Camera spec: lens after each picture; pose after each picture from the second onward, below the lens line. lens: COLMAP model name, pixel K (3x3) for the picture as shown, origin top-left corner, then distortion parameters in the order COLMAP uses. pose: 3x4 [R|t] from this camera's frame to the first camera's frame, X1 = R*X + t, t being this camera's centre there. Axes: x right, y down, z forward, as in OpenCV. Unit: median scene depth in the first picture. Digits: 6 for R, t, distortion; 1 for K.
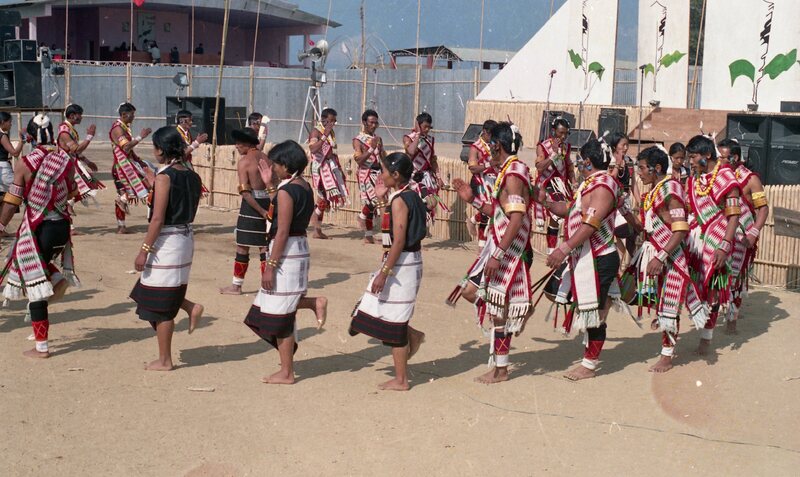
lens RADIAL K [[1158.7, 0, 340.2], [0, 1158.7, 239.7], [0, 0, 1]] dist [-0.094733, 0.068849]
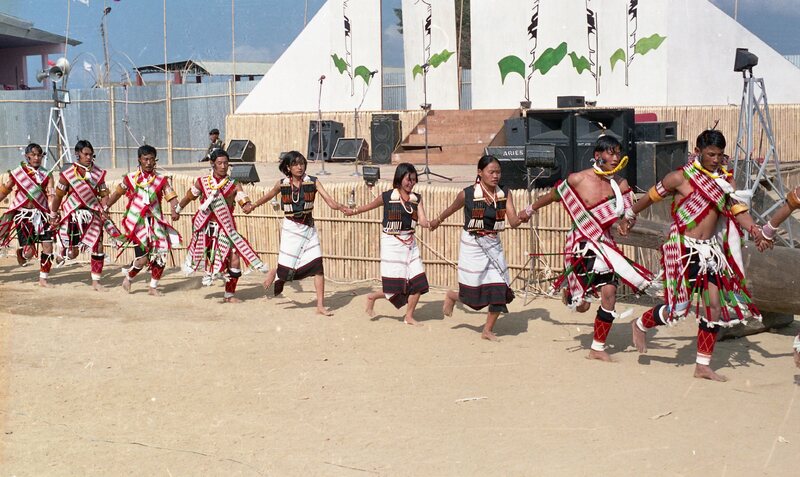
lens RADIAL K [[1175.3, 0, 351.7], [0, 1175.3, 238.1], [0, 0, 1]] dist [-0.048109, -0.032561]
pose [[0.974003, -0.074304, 0.214001, -0.001326], [0.077715, 0.996947, -0.007562, -0.007626], [-0.212786, 0.023996, 0.976804, 0.068984]]
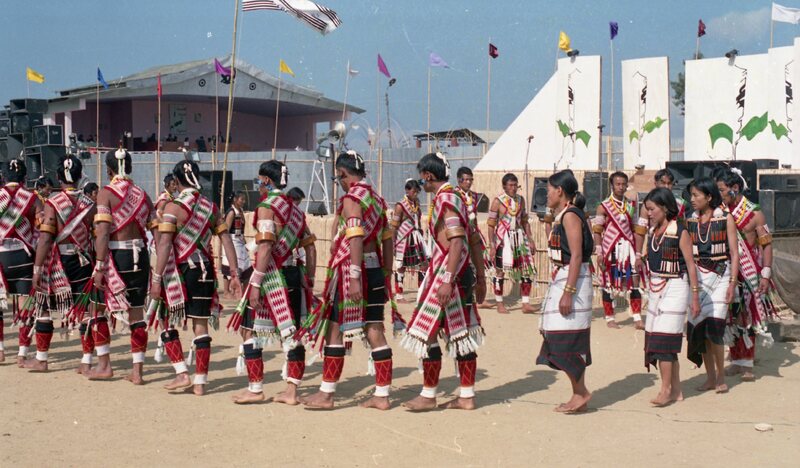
lens RADIAL K [[1157.0, 0, 340.6], [0, 1157.0, 234.8], [0, 0, 1]] dist [-0.084778, 0.077983]
pose [[0.999094, -0.025637, -0.033979, 0.032370], [0.022798, 0.996415, -0.081465, 0.023911], [0.035946, 0.080617, 0.996097, -0.062530]]
